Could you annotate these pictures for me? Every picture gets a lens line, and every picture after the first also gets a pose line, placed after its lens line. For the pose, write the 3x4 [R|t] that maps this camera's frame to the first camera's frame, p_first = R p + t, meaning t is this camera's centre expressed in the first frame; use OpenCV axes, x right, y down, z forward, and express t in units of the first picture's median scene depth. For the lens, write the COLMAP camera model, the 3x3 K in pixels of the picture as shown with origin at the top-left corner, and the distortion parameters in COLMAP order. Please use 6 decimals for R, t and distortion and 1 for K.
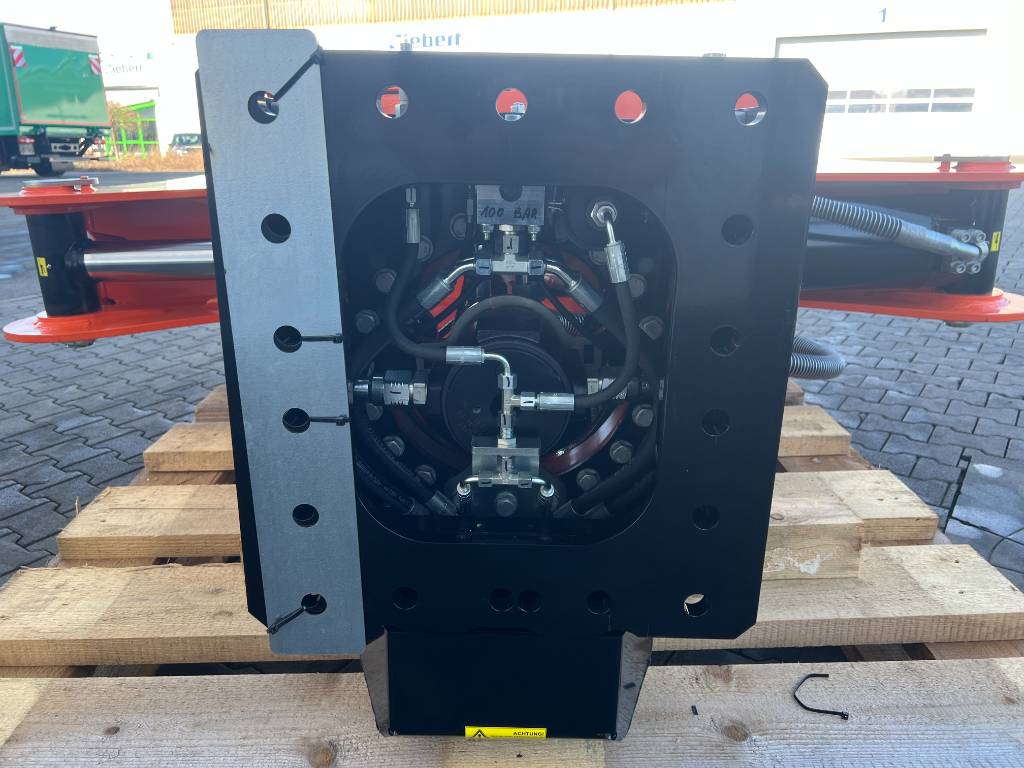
lens RADIAL K [[768.5, 0, 512.0], [0, 768.5, 384.0], [0, 0, 1]] dist [0.051470, -0.052757]
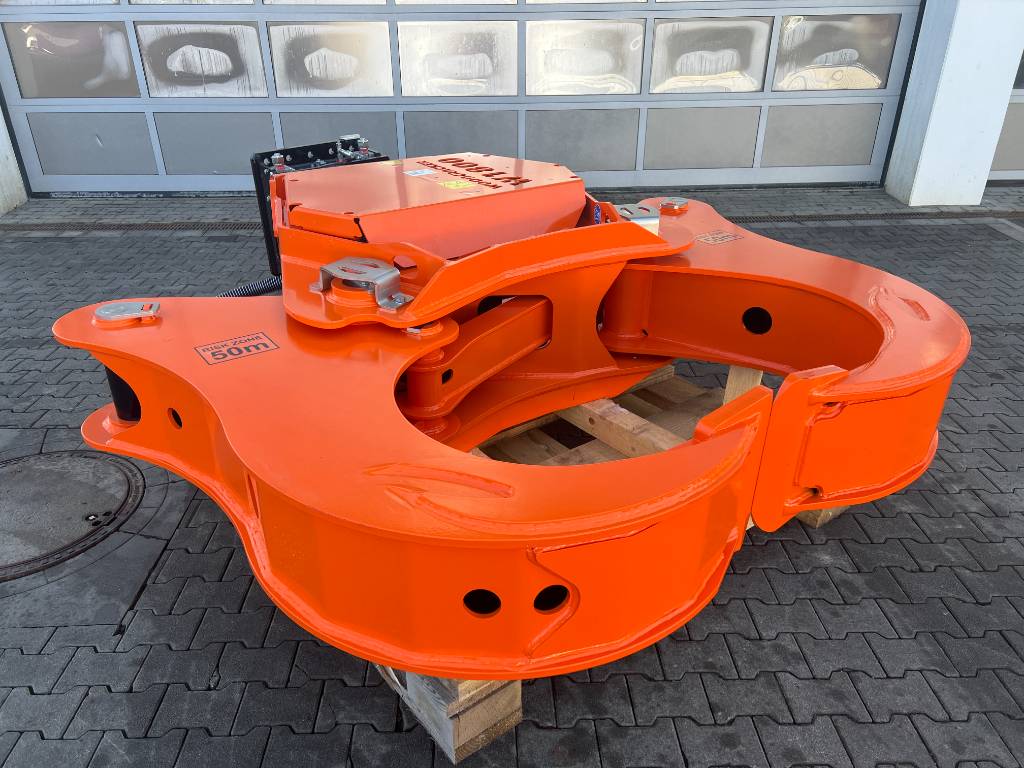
lens RADIAL K [[776.0, 0, 513.9], [0, 776.0, 384.1], [0, 0, 1]] dist [0.057276, -0.062857]
pose [[-0.795707, 0.289028, -0.532271, 1.052600], [-0.185007, 0.720815, 0.667981, -1.474342], [0.576734, 0.629991, -0.520085, 2.696190]]
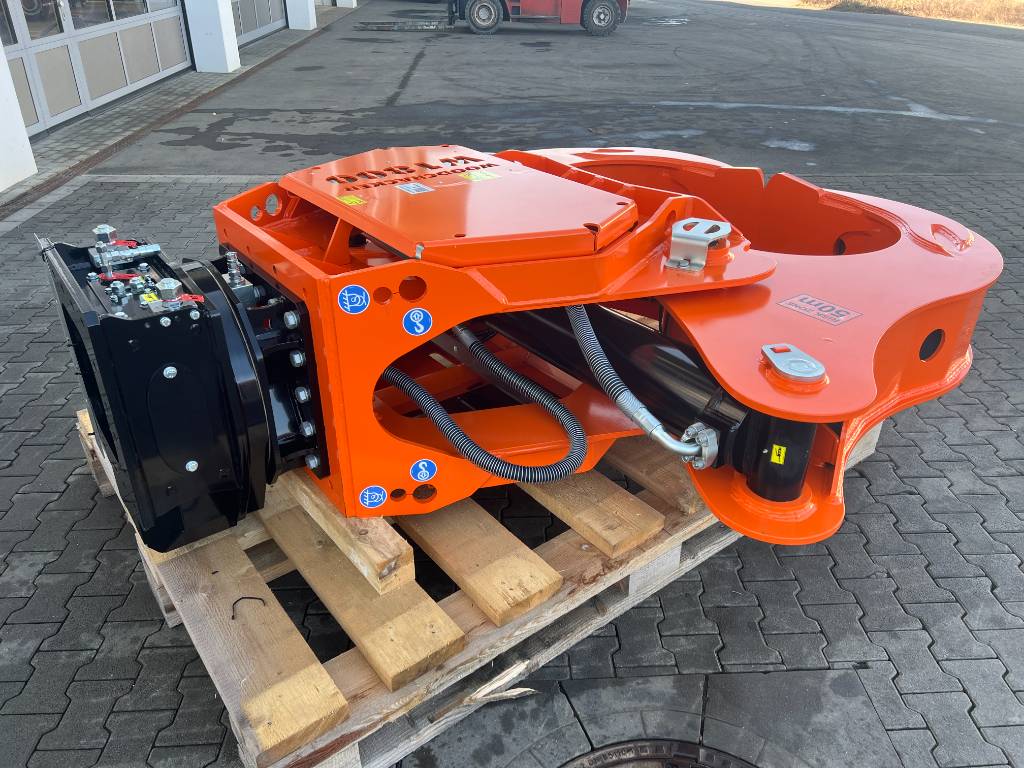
lens RADIAL K [[768.5, 0, 512.0], [0, 768.5, 384.0], [0, 0, 1]] dist [0.051470, -0.052757]
pose [[0.608021, 0.406463, -0.681981, 1.373994], [-0.266226, 0.913652, 0.307186, -0.618449], [0.747954, -0.005214, 0.663731, 0.179815]]
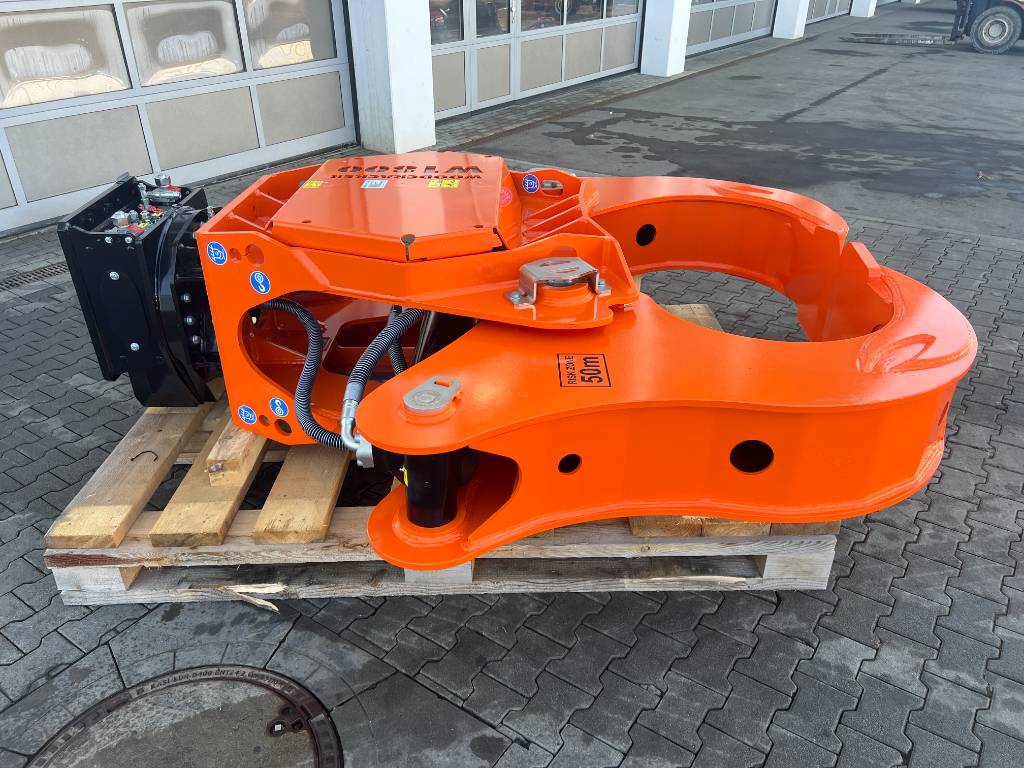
lens RADIAL K [[768.8, 0, 516.6], [0, 768.8, 388.5], [0, 0, 1]] dist [0.045196, -0.043492]
pose [[0.008445, 0.506151, -0.862403, 1.879263], [-0.314980, 0.819878, 0.478108, -1.048721], [0.949061, 0.267602, 0.166352, 1.258649]]
